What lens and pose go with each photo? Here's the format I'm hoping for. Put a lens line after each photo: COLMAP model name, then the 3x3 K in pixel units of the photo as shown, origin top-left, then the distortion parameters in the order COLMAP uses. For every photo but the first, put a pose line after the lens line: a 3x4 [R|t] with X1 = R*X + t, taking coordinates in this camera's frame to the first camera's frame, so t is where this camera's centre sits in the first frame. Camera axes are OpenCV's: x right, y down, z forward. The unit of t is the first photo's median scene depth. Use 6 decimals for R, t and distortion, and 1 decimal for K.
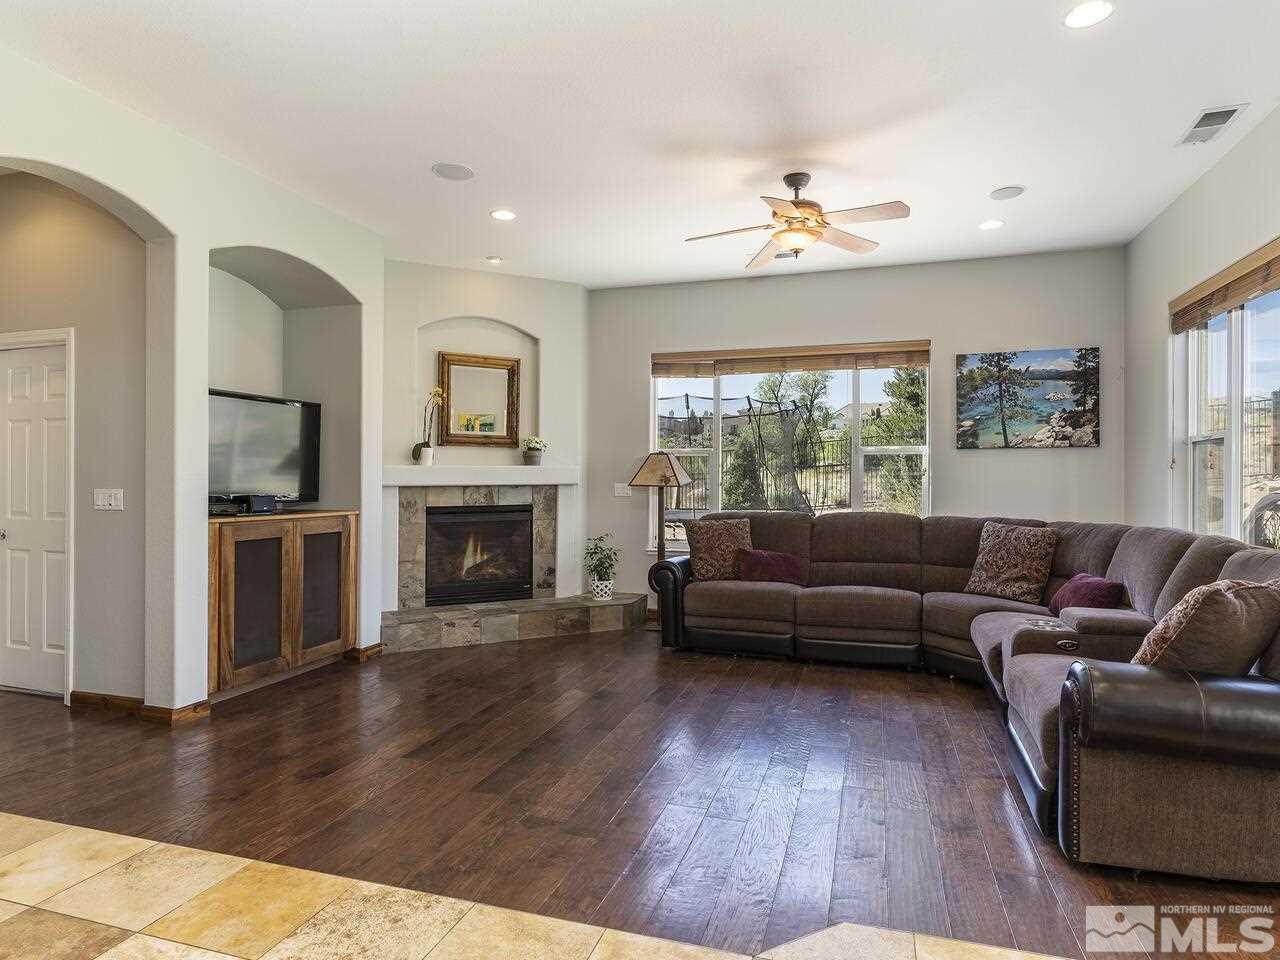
lens RADIAL K [[730.6, 0, 651.1], [0, 730.6, 475.0], [0, 0, 1]] dist [0.000007, 0.001367]
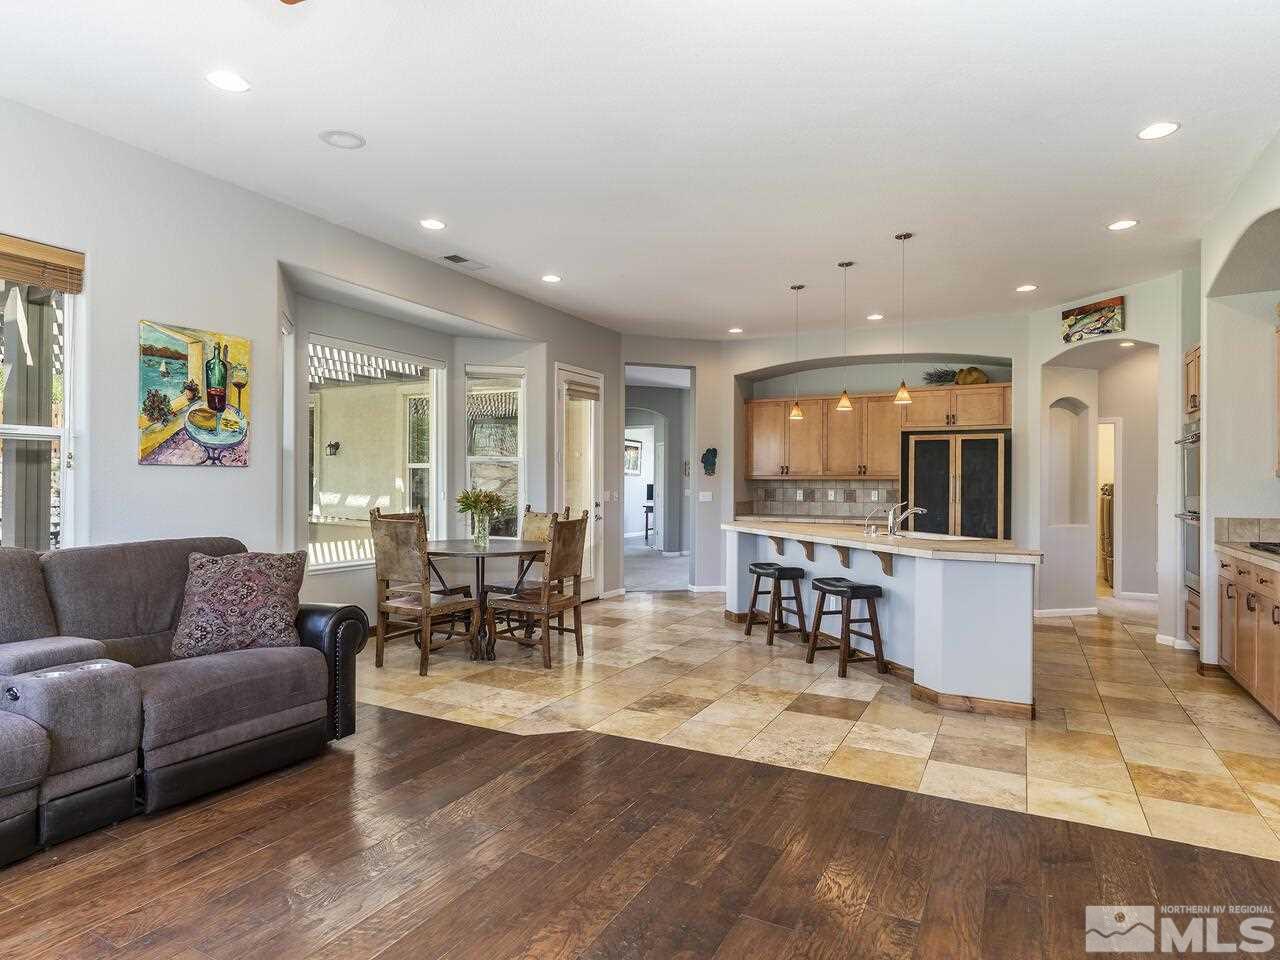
lens RADIAL K [[734.2, 0, 651.7], [0, 734.2, 483.6], [0, 0, 1]] dist [-0.001381, -0.000899]
pose [[-0.984331, -0.008275, 0.176137, -0.141956], [-0.010190, 0.999898, -0.009967, 0.004030], [-0.176037, -0.011605, -0.984315, 1.083371]]
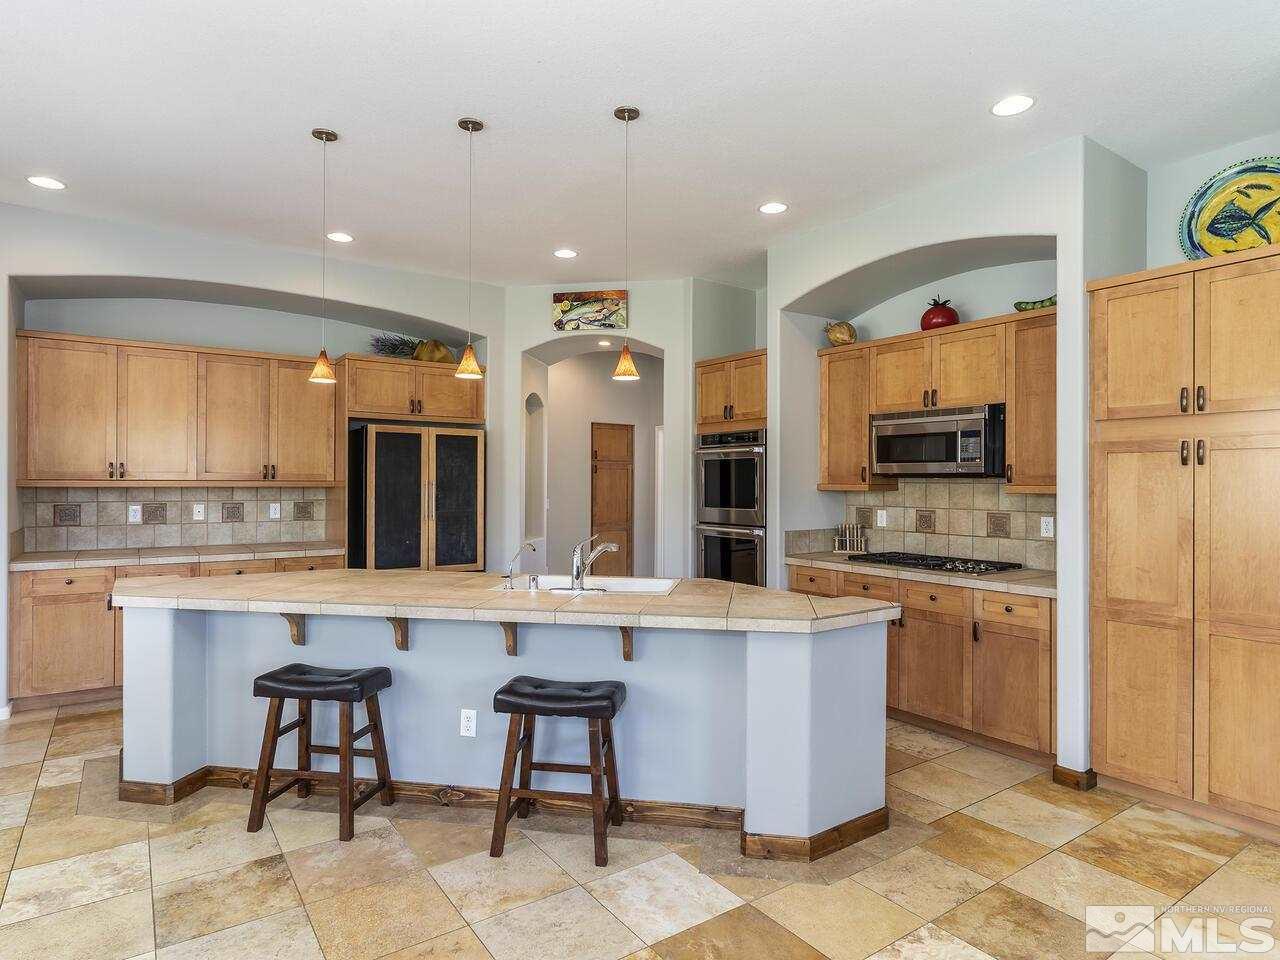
lens RADIAL K [[733.5, 0, 641.8], [0, 733.5, 478.3], [0, 0, 1]] dist [-0.006874, 0.003828]
pose [[-0.619944, -0.010144, -0.784580, 0.172619], [-0.000942, 0.999925, -0.012184, -0.026179], [0.784645, -0.006814, -0.619908, 0.456516]]
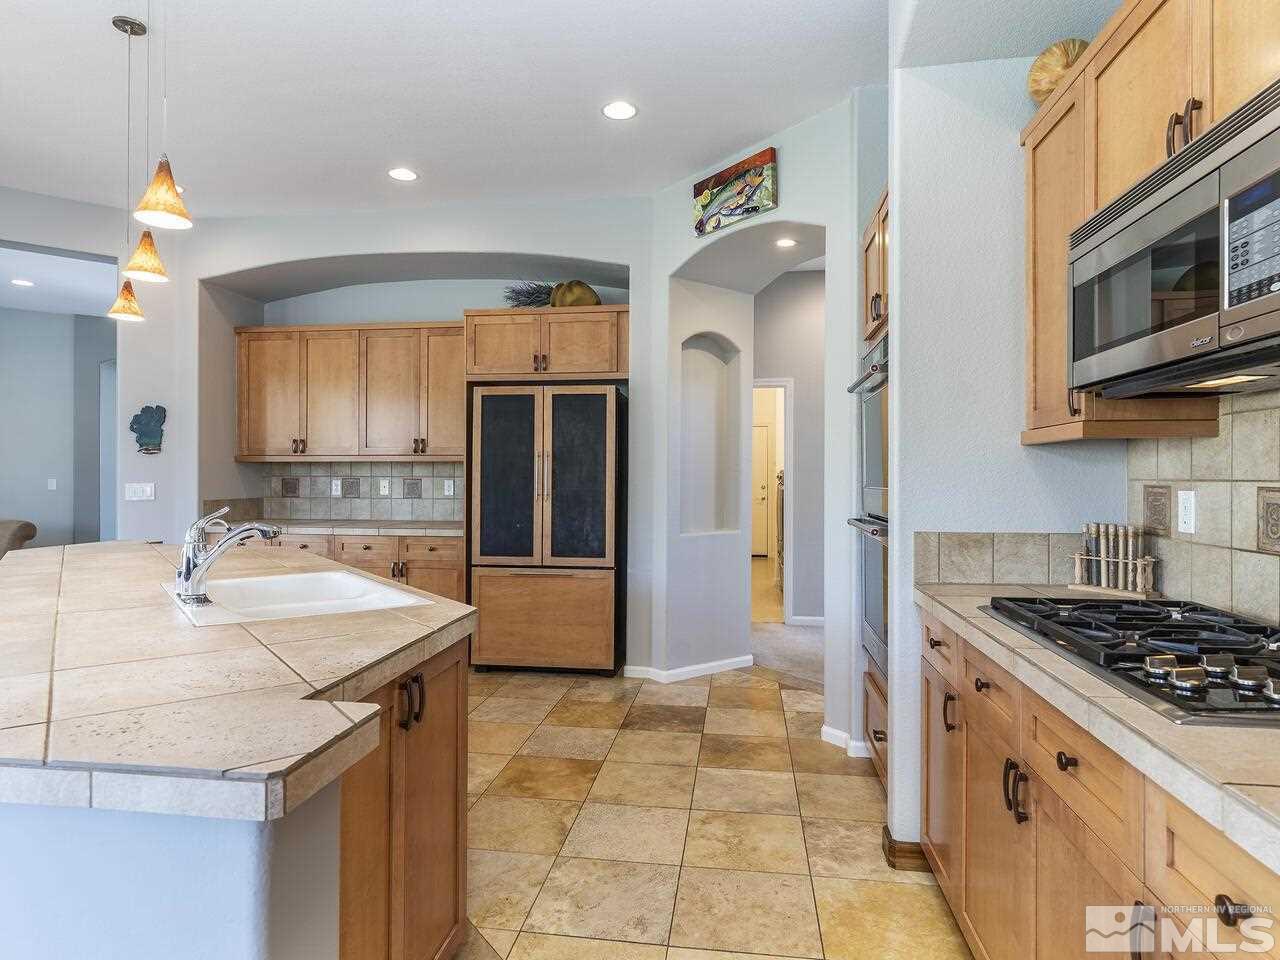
lens RADIAL K [[733.5, 0, 641.8], [0, 733.5, 478.3], [0, 0, 1]] dist [-0.006874, 0.003828]
pose [[-0.988608, -0.006142, -0.150391, -0.463317], [-0.005154, 0.999963, -0.006957, 0.002042], [0.150428, -0.006103, -0.988602, 0.431275]]
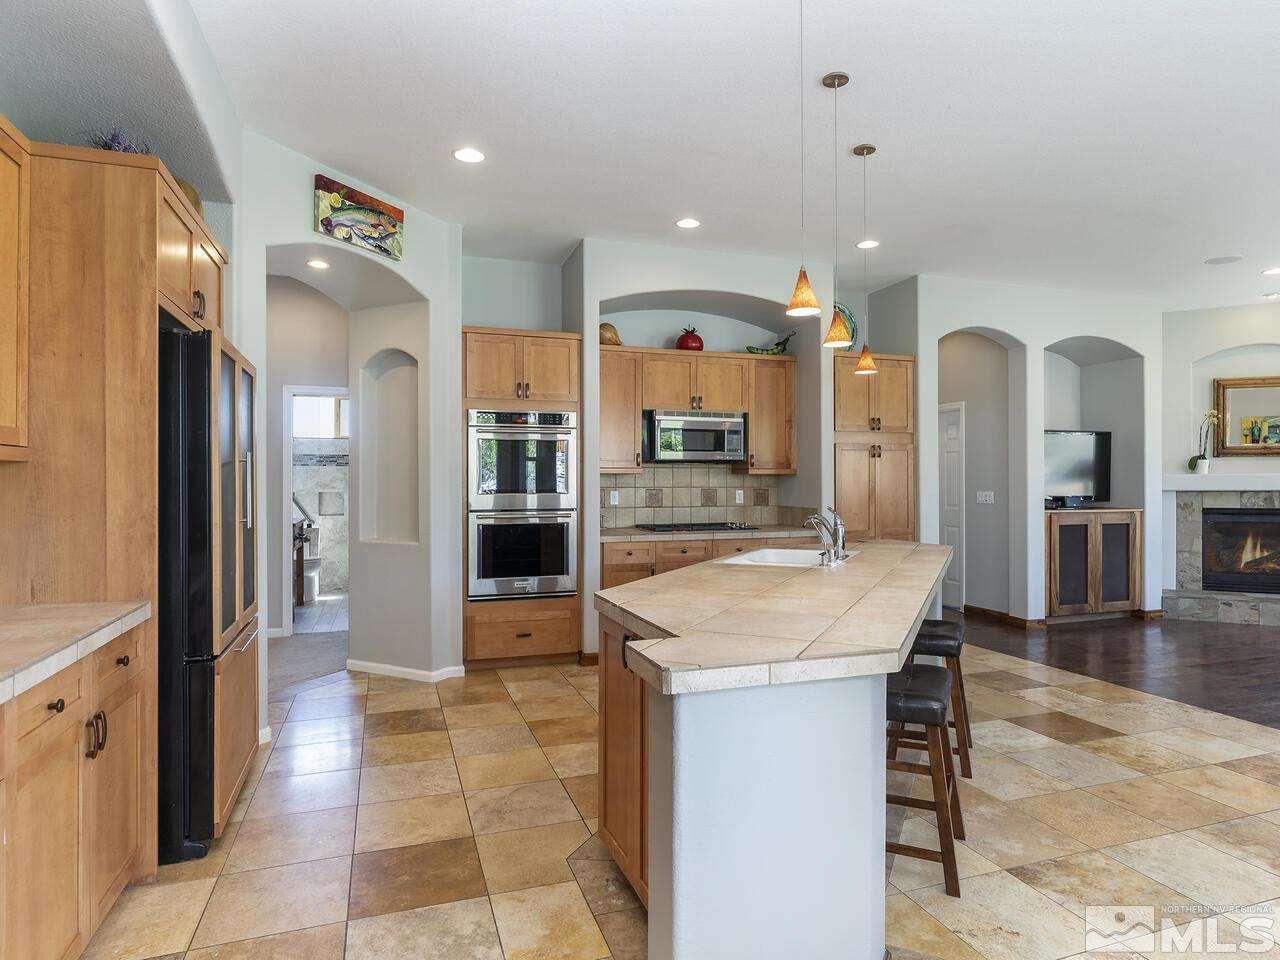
lens RADIAL K [[733.5, 0, 641.8], [0, 733.5, 478.3], [0, 0, 1]] dist [-0.006874, 0.003828]
pose [[0.579090, -0.005776, -0.815243, 0.165112], [0.007917, 0.999968, -0.001461, -0.012967], [0.815225, -0.005608, 0.579117, -0.532137]]
